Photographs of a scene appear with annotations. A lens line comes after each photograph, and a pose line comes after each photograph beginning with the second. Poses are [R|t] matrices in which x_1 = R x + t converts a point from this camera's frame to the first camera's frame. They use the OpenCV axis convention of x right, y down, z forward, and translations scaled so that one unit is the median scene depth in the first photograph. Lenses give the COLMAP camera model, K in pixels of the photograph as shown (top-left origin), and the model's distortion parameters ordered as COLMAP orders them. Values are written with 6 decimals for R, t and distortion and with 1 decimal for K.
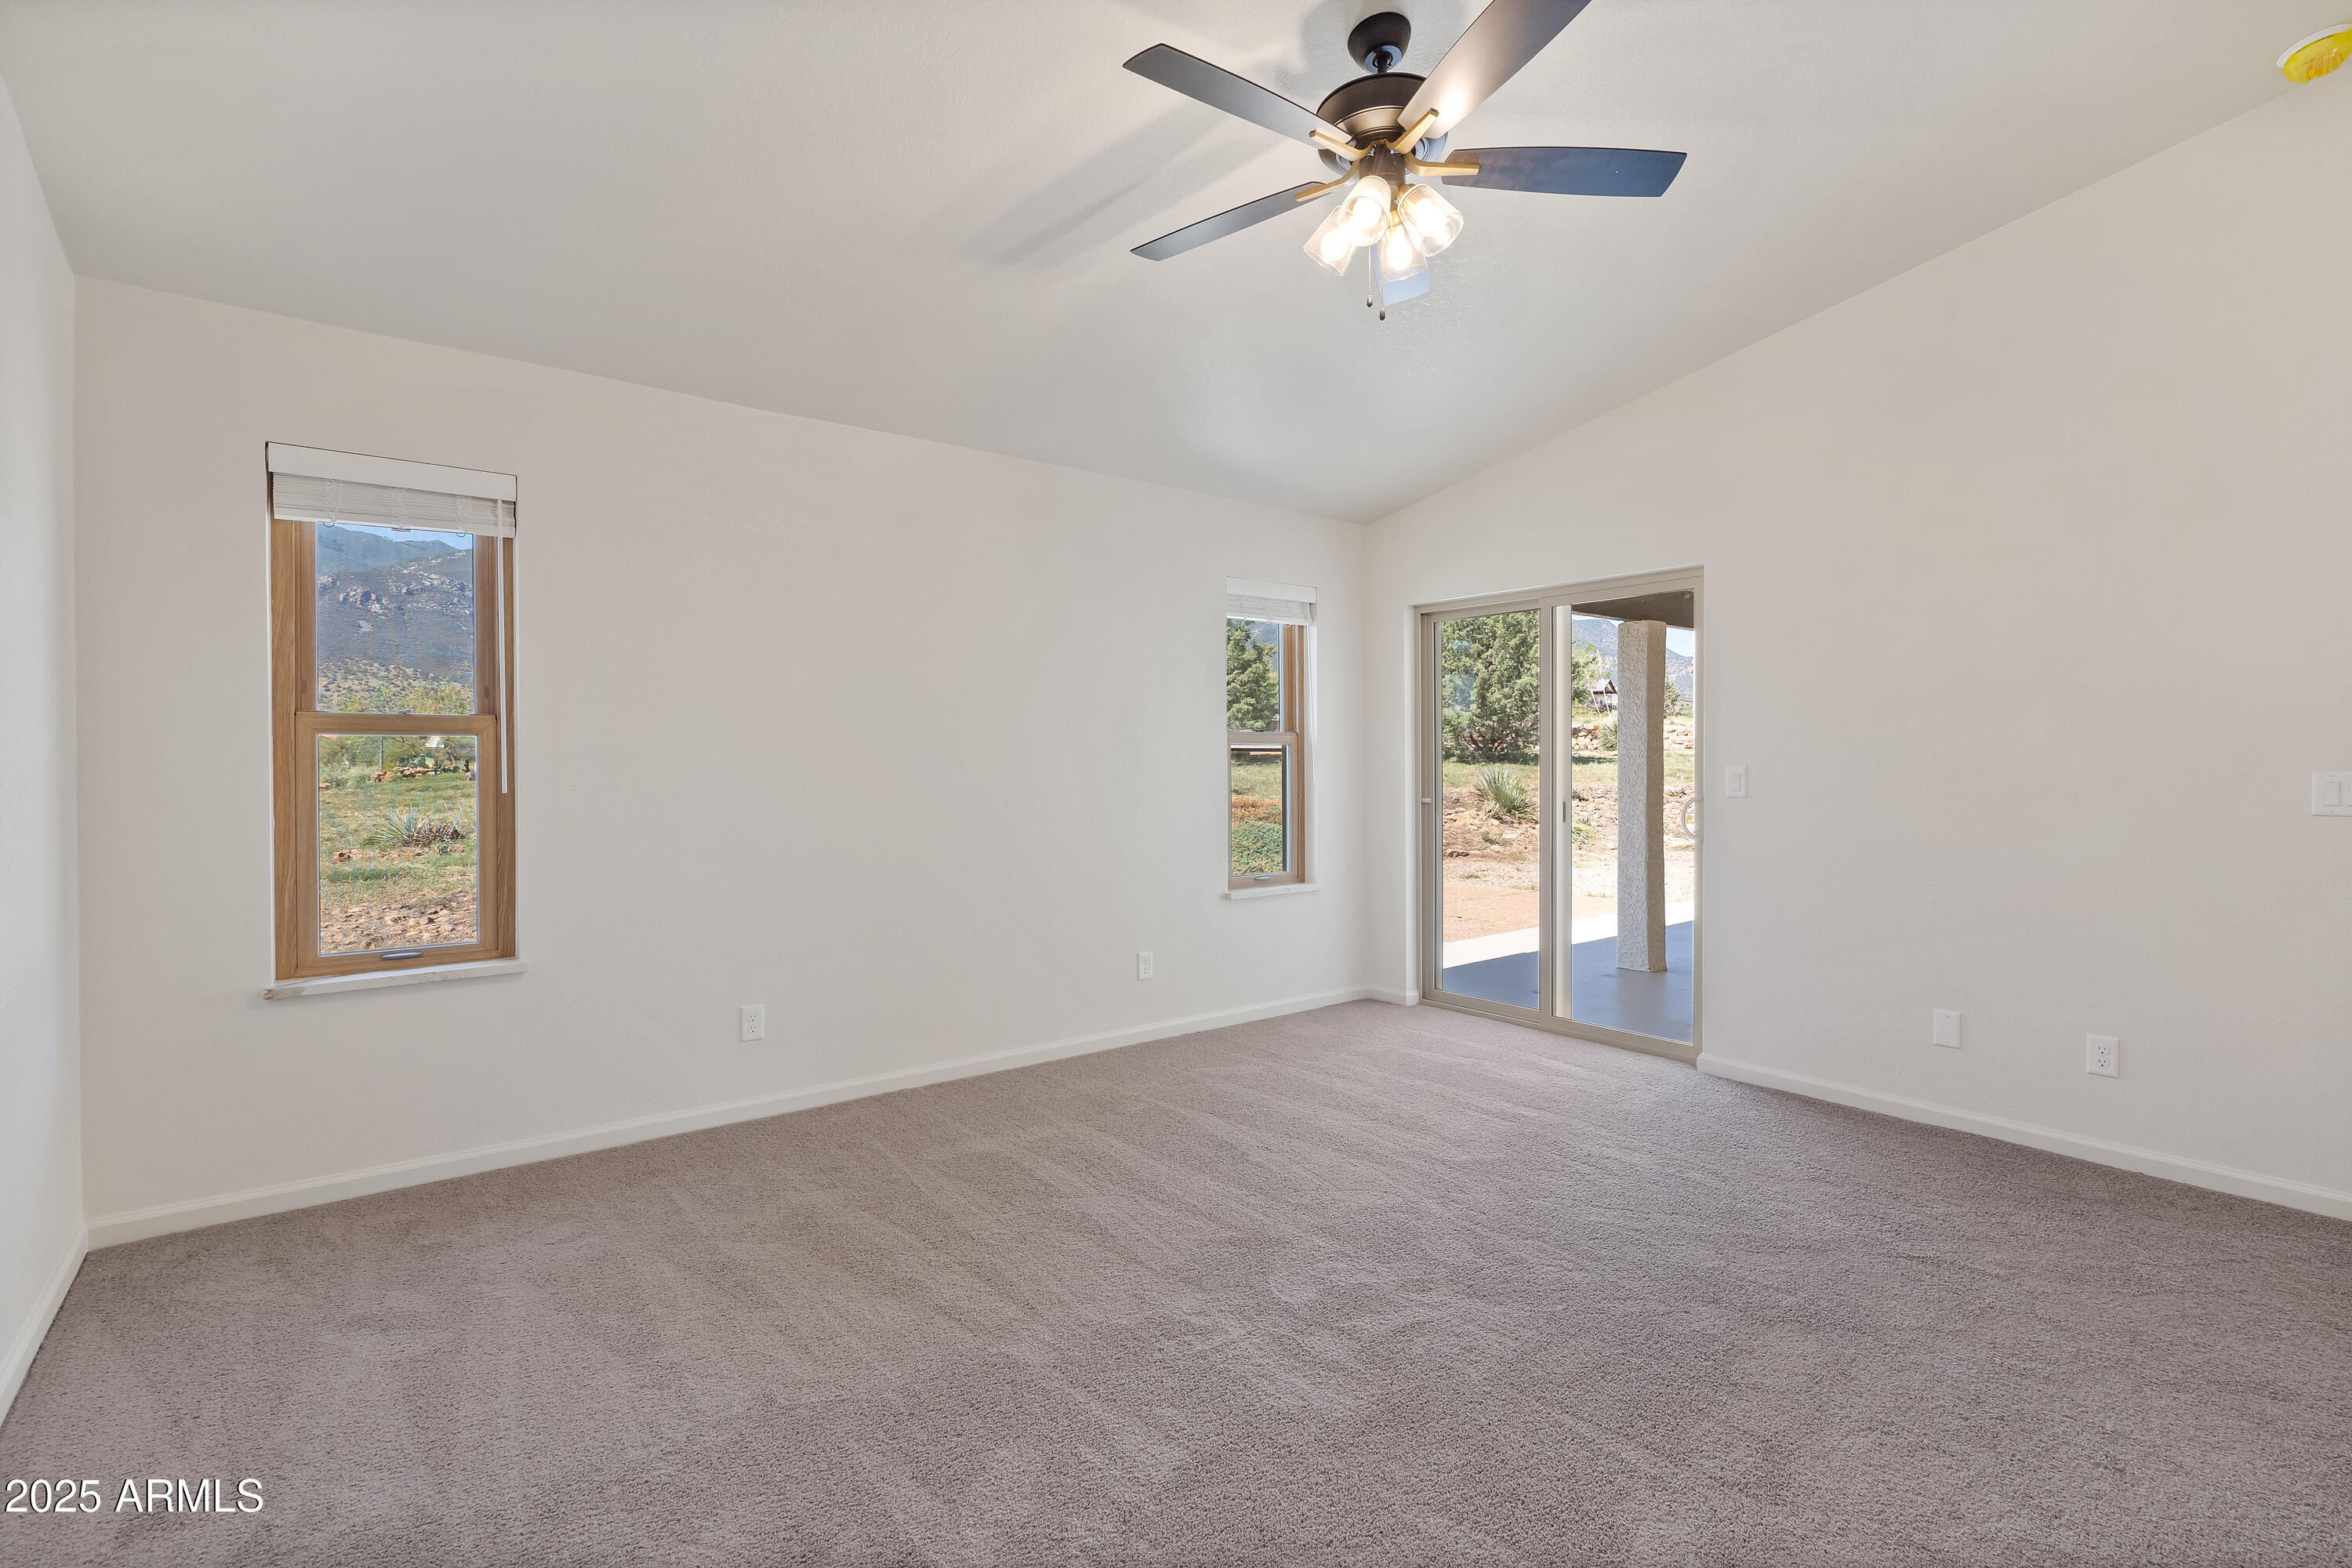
lens RADIAL K [[1095.6, 0, 1181.5], [0, 1095.6, 775.3], [0, 0, 1]] dist [-0.006016, 0.003416]
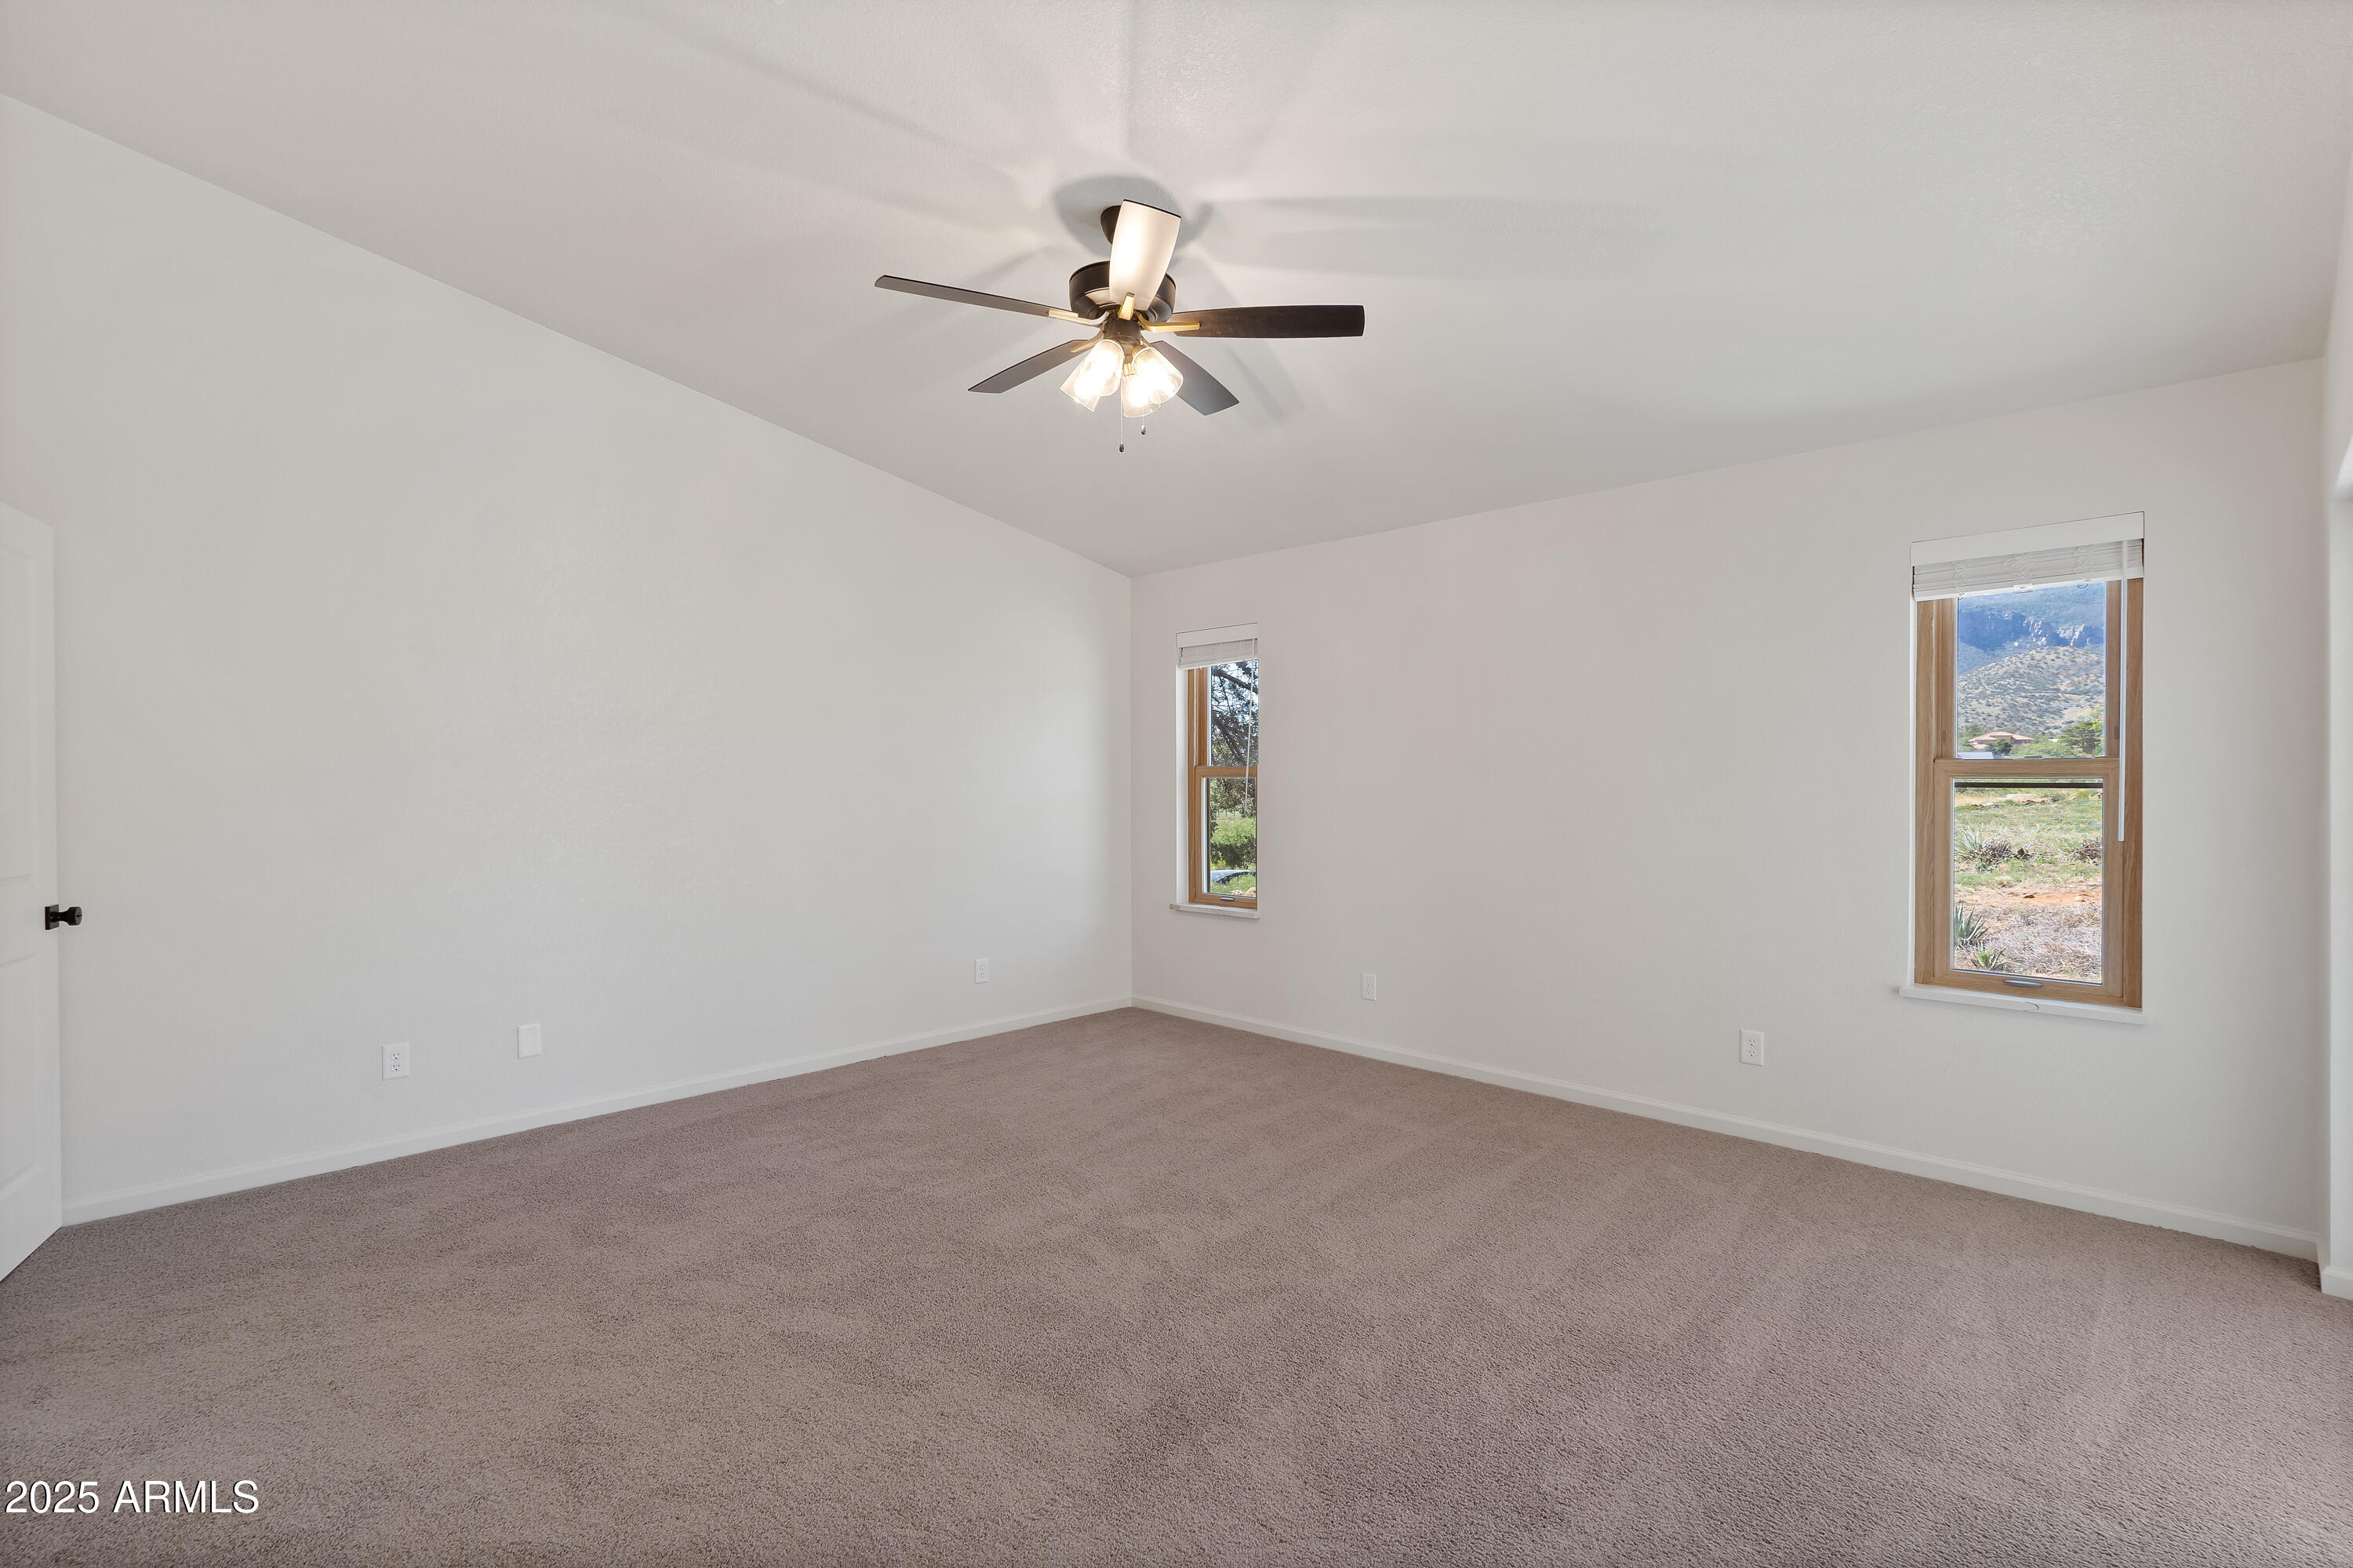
lens RADIAL K [[1096.1, 0, 1175.0], [0, 1096.1, 781.6], [0, 0, 1]] dist [-0.006016, 0.003416]
pose [[0.124132, 0.007157, -0.992240, 1.044356], [-0.012271, 0.999909, 0.005677, -0.037230], [0.992190, 0.011471, 0.124208, 0.665530]]
